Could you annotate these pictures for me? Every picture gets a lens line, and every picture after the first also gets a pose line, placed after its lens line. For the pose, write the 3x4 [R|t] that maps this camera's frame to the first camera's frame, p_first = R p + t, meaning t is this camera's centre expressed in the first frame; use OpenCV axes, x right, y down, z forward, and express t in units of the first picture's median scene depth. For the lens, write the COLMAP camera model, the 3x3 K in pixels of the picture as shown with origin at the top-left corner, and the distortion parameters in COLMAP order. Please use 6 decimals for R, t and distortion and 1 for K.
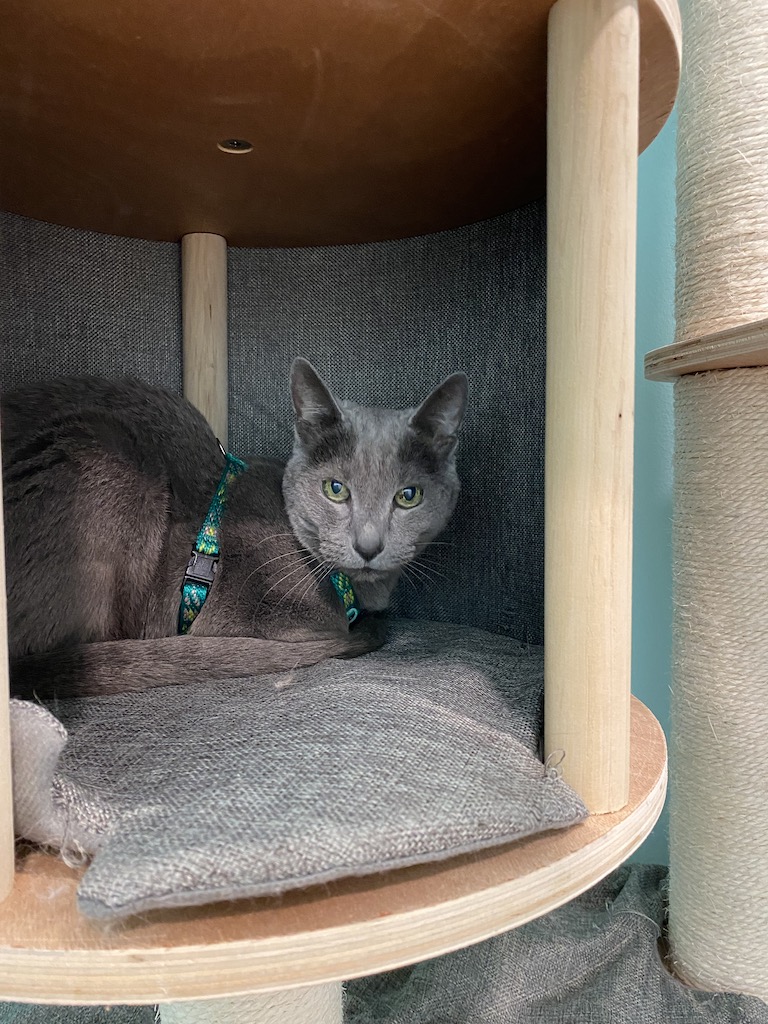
lens RADIAL K [[784.8, 0, 396.2], [0, 784.8, 507.3], [0, 0, 1]] dist [0.035041, -0.015288]
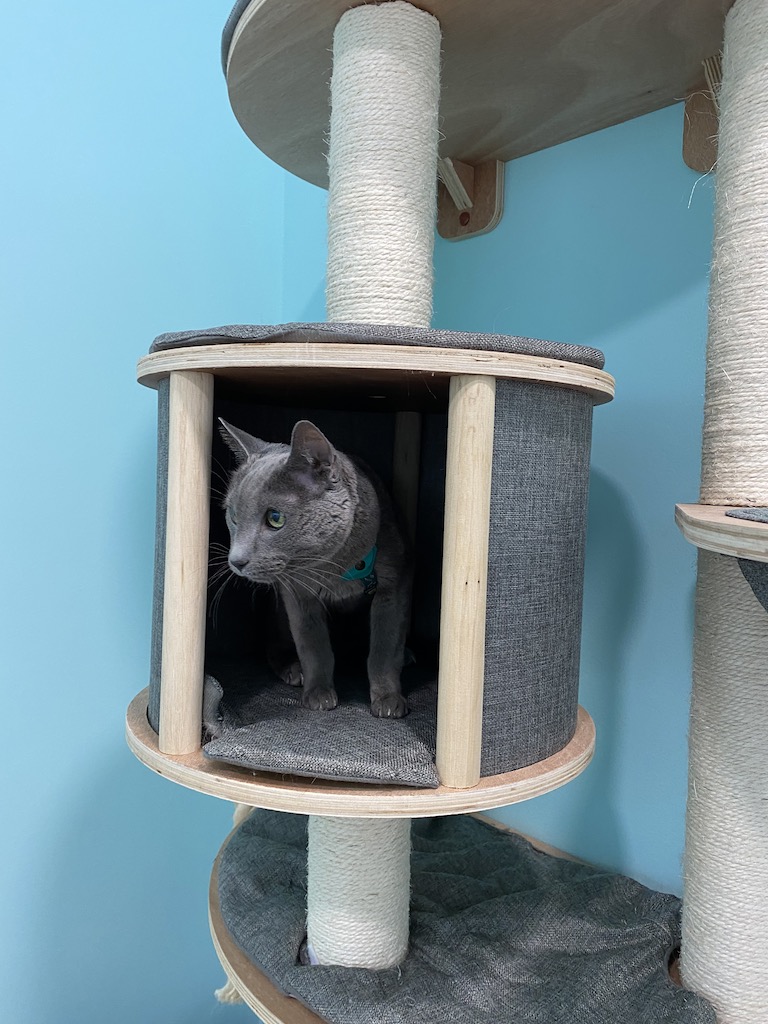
lens RADIAL K [[784.8, 0, 383.0], [0, 784.8, 516.1], [0, 0, 1]] dist [0.035041, -0.015288]
pose [[0.875754, 0.062624, -0.478678, 0.581488], [-0.068203, 0.997655, 0.005740, -0.164335], [0.477915, 0.027620, 0.877972, -0.472463]]
